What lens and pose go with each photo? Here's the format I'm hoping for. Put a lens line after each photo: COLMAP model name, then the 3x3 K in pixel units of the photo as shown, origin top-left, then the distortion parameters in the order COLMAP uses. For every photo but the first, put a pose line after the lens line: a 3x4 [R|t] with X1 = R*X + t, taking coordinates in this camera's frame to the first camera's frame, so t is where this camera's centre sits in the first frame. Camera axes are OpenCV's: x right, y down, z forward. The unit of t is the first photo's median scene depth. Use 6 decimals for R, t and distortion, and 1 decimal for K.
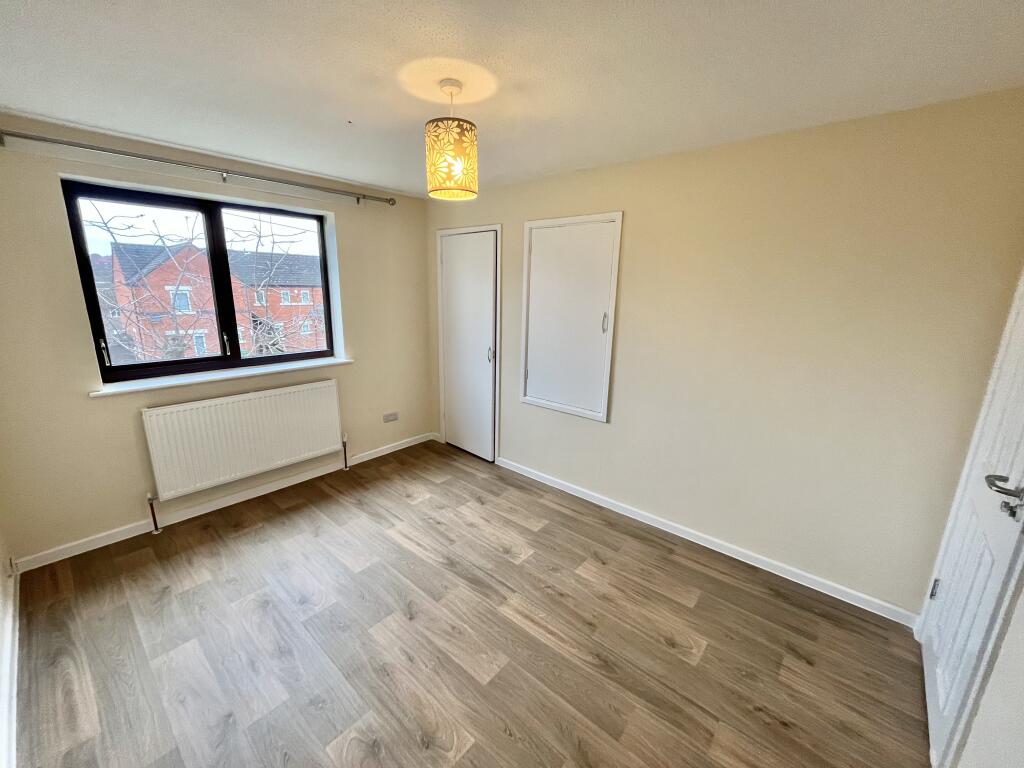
lens RADIAL K [[411.5, 0, 510.2], [0, 411.5, 385.1], [0, 0, 1]] dist [-0.002056, -0.000403]
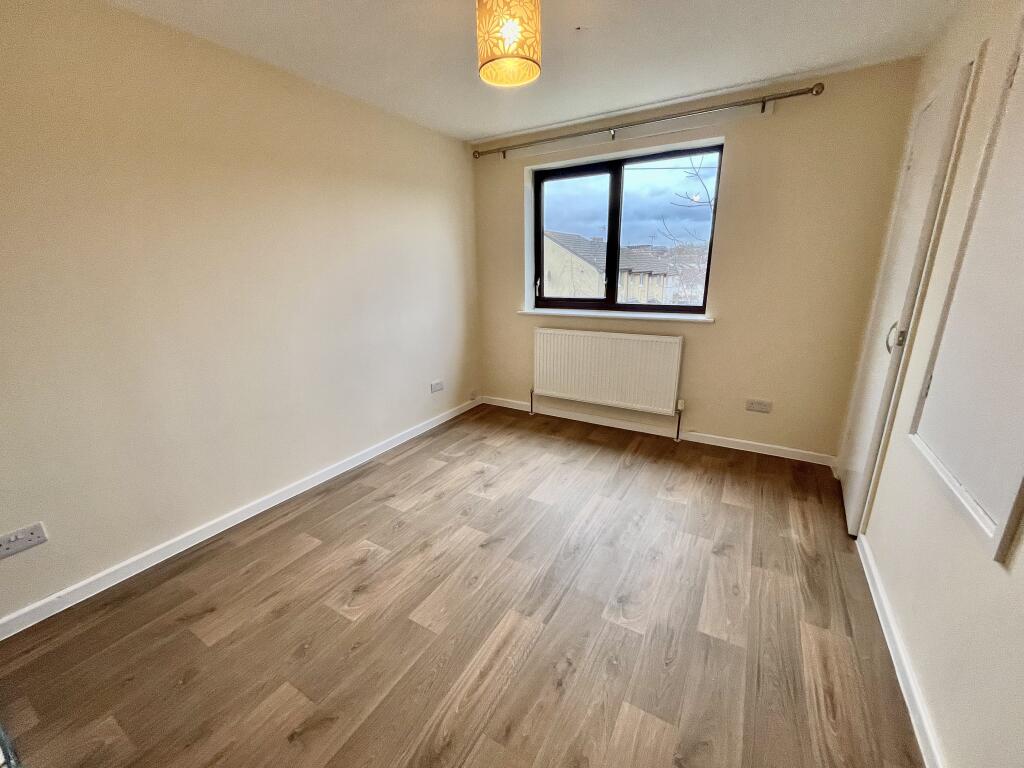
lens RADIAL K [[411.5, 0, 510.2], [0, 411.5, 385.1], [0, 0, 1]] dist [-0.002056, -0.000403]
pose [[0.175821, 0.253244, -0.951291, 0.488018], [-0.209620, 0.953814, 0.215173, -0.037251], [0.961845, 0.161577, 0.220785, 0.587495]]
